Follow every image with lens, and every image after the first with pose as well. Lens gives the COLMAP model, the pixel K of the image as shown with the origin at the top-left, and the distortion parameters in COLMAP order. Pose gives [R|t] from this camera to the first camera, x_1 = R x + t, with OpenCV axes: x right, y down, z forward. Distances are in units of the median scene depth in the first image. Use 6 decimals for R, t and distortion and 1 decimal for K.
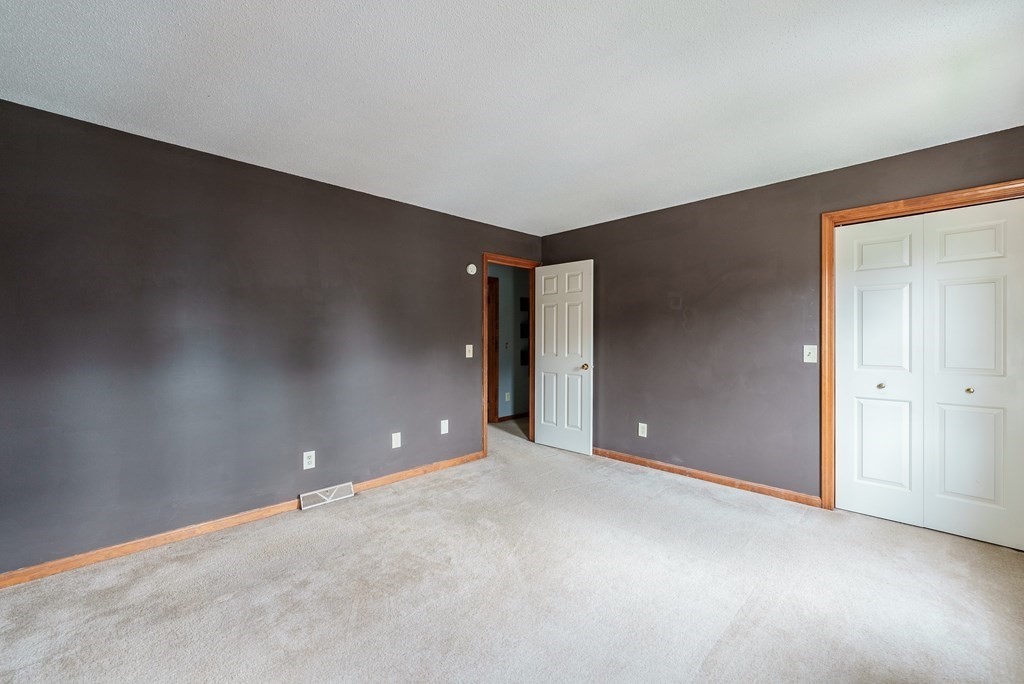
lens RADIAL K [[414.0, 0, 518.1], [0, 414.0, 337.6], [0, 0, 1]] dist [-0.001781, -0.000343]
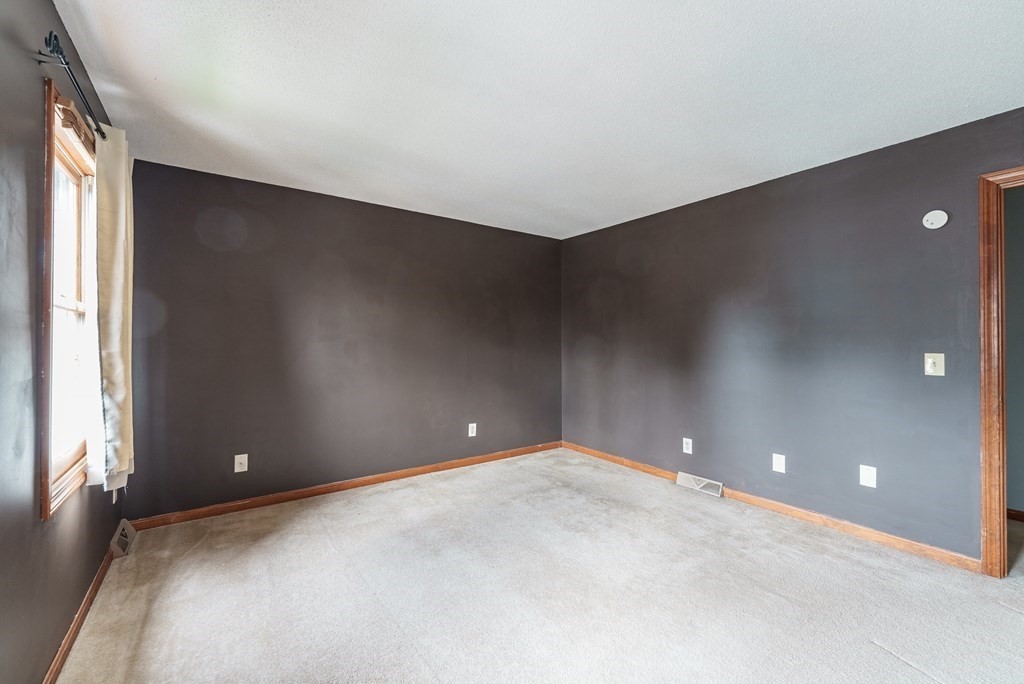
lens RADIAL K [[414.0, 0, 518.1], [0, 414.0, 337.6], [0, 0, 1]] dist [-0.001781, -0.000343]
pose [[-0.161365, -0.011086, -0.986832, 0.759938], [-0.000889, 0.999938, -0.011088, 0.004353], [0.986894, -0.000912, -0.161365, 0.752774]]
